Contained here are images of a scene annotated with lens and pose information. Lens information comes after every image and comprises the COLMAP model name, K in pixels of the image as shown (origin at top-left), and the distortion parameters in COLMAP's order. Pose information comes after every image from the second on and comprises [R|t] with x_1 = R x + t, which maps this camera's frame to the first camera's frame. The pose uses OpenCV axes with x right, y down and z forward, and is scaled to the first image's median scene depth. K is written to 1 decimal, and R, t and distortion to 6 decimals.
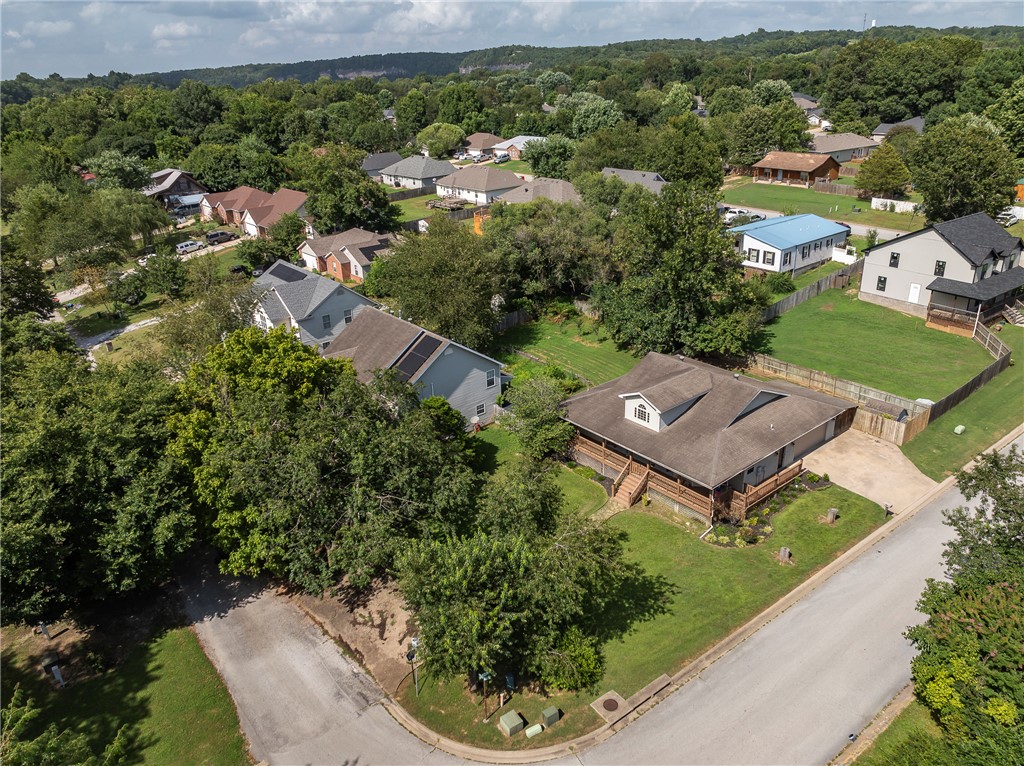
lens RADIAL K [[732.2, 0, 516.6], [0, 732.2, 367.3], [0, 0, 1]] dist [-0.034907, 0.024343]
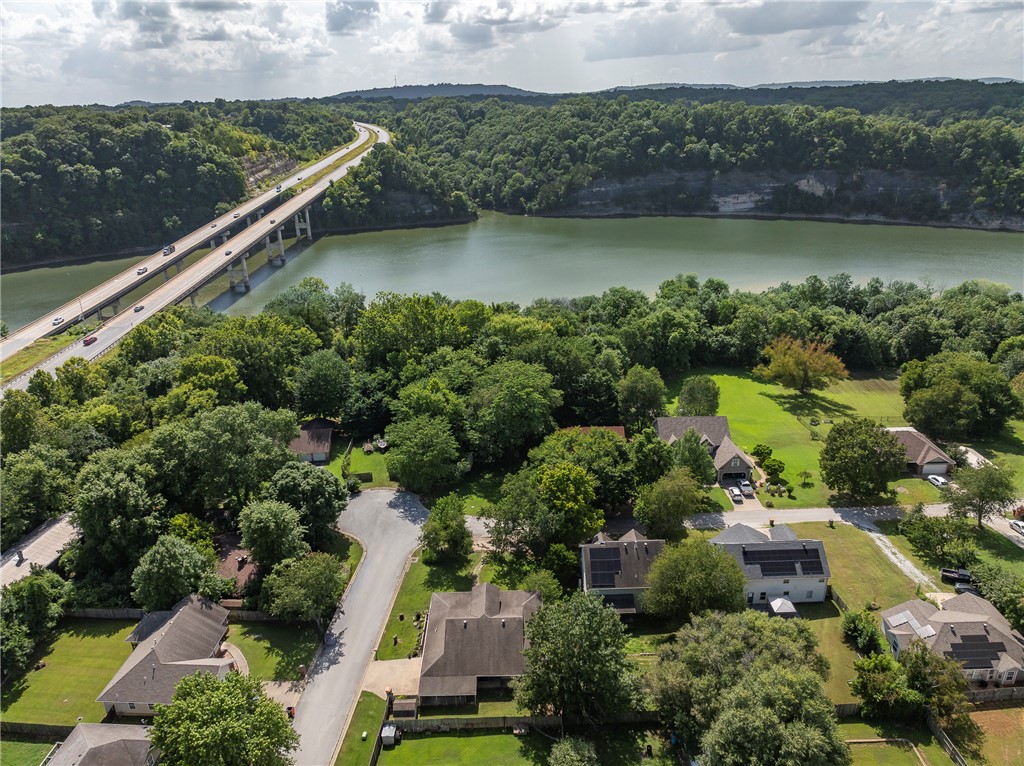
lens RADIAL K [[716.8, 0, 516.6], [0, 716.8, 383.5], [0, 0, 1]] dist [-0.029833, 0.015229]
pose [[-0.631379, 0.330498, -0.701521, 1.224964], [-0.252402, 0.767794, 0.588885, -1.460288], [0.733249, 0.548875, -0.401351, 1.442774]]
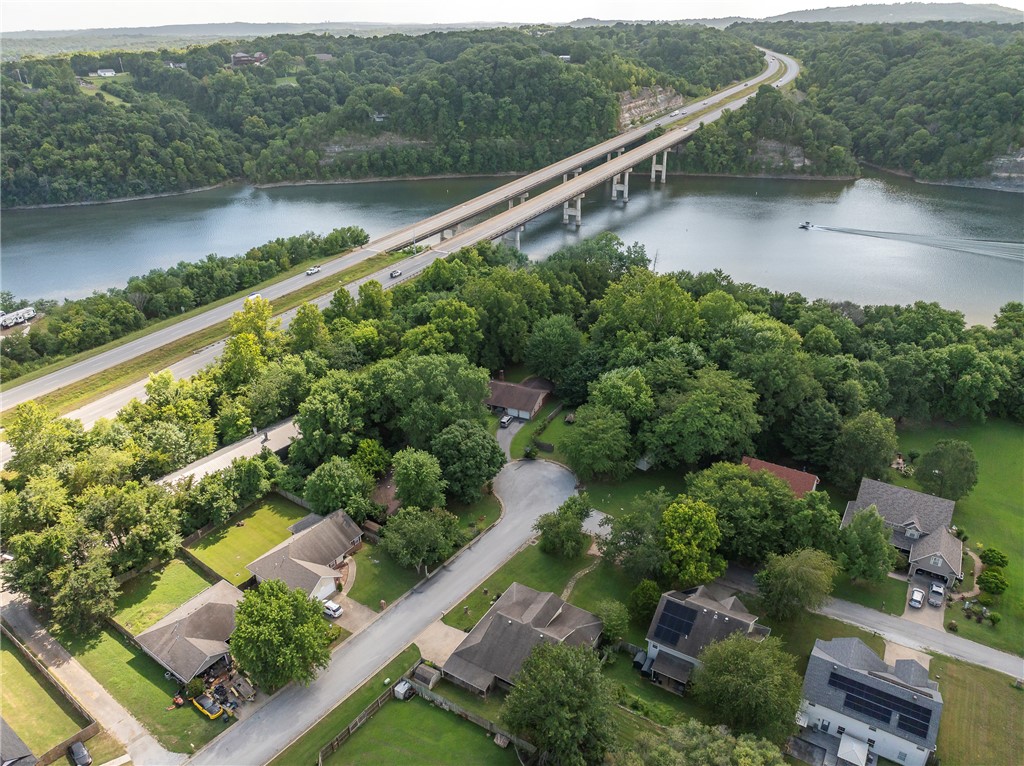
lens RADIAL K [[716.8, 0, 516.6], [0, 716.8, 383.5], [0, 0, 1]] dist [-0.029833, 0.015229]
pose [[-0.945902, 0.187392, -0.264864, 0.641375], [-0.077105, 0.663126, 0.744526, -1.725379], [0.315157, 0.724671, -0.612803, 1.651549]]
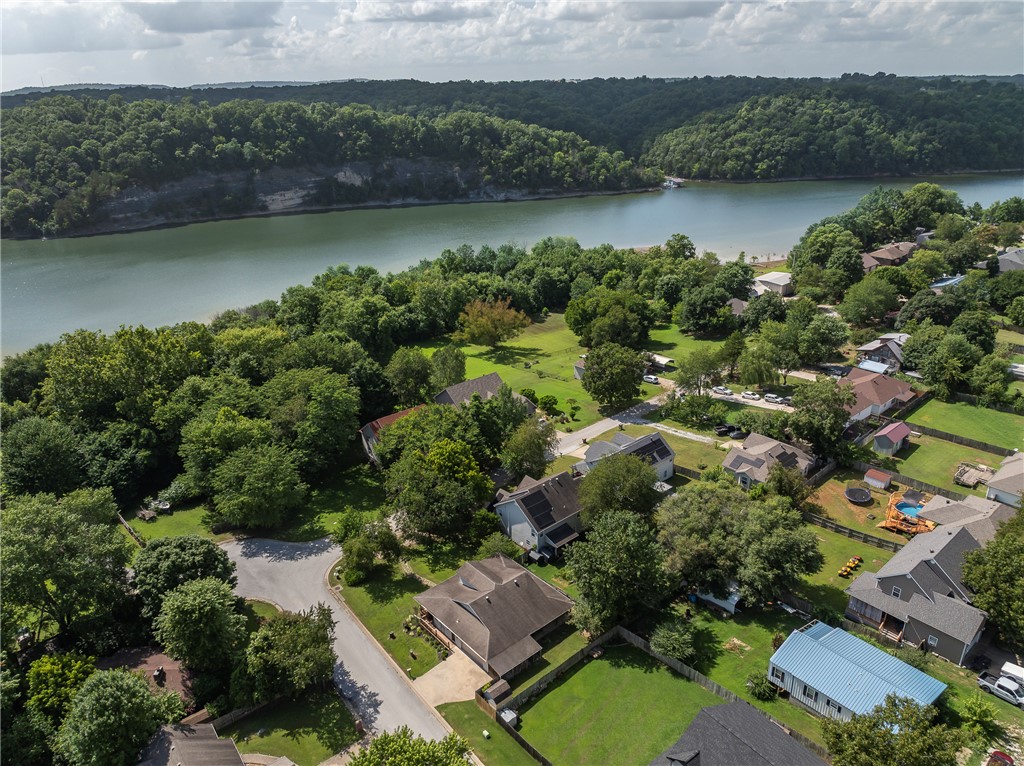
lens RADIAL K [[716.8, 0, 516.6], [0, 716.8, 383.5], [0, 0, 1]] dist [-0.029833, 0.015229]
pose [[0.025492, 0.413264, -0.910254, 1.659685], [-0.361753, 0.852655, 0.376982, -1.110282], [0.931926, 0.319677, 0.171236, 0.583196]]
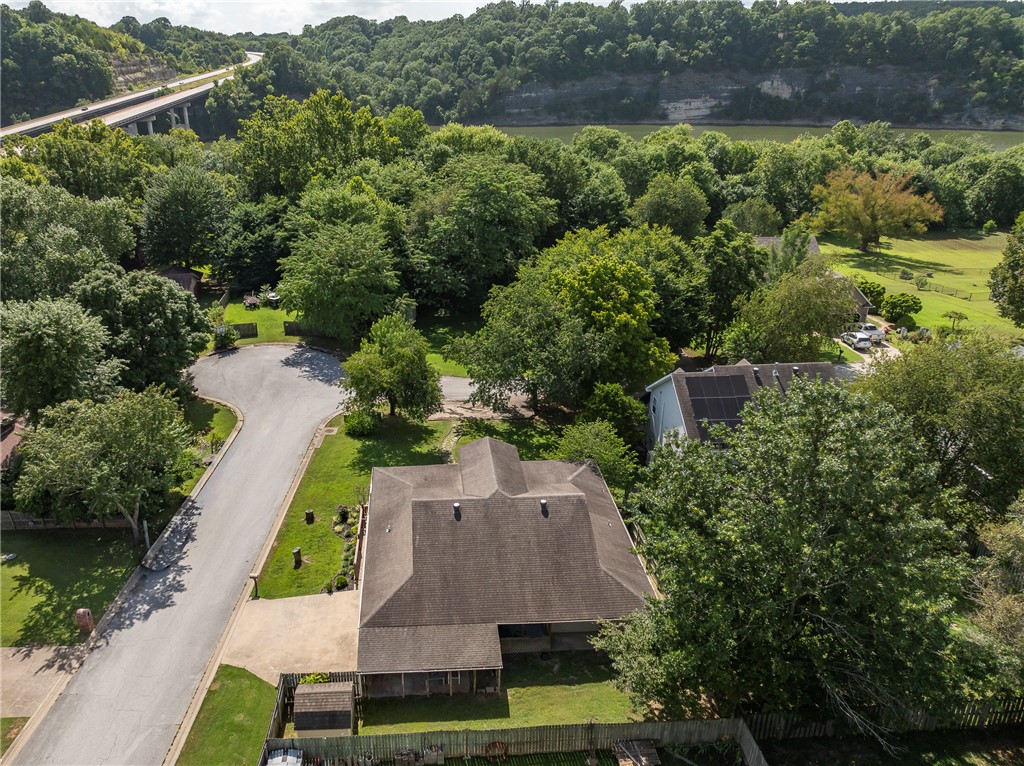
lens RADIAL K [[747.0, 0, 433.9], [0, 747.0, 367.1], [0, 0, 1]] dist [-0.025297, 0.009442]
pose [[-0.615808, 0.340941, -0.710310, 0.815076], [-0.259303, 0.763606, 0.591327, -0.554915], [0.744004, 0.548329, -0.381828, 1.181160]]
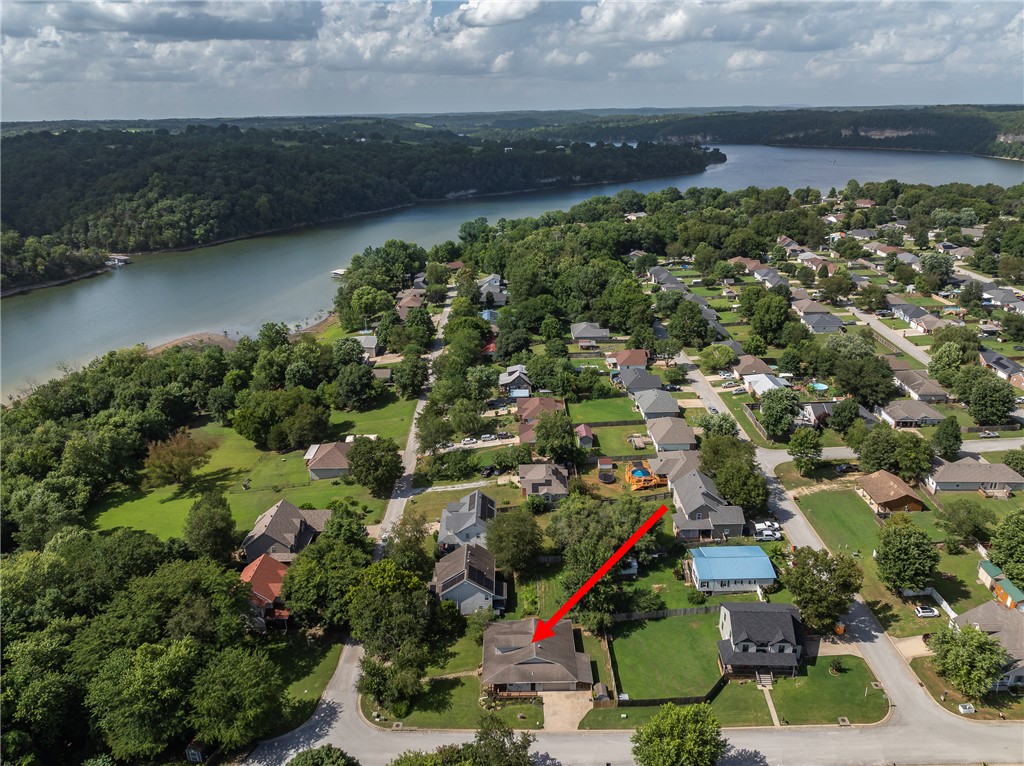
lens RADIAL K [[714.8, 0, 517.3], [0, 714.8, 386.9], [0, 0, 1]] dist [-0.018964, 0.004544]
pose [[0.775870, 0.244688, -0.581510, 1.362620], [-0.245101, 0.966229, 0.079547, -0.951536], [0.581336, 0.080811, 0.809641, -0.972347]]
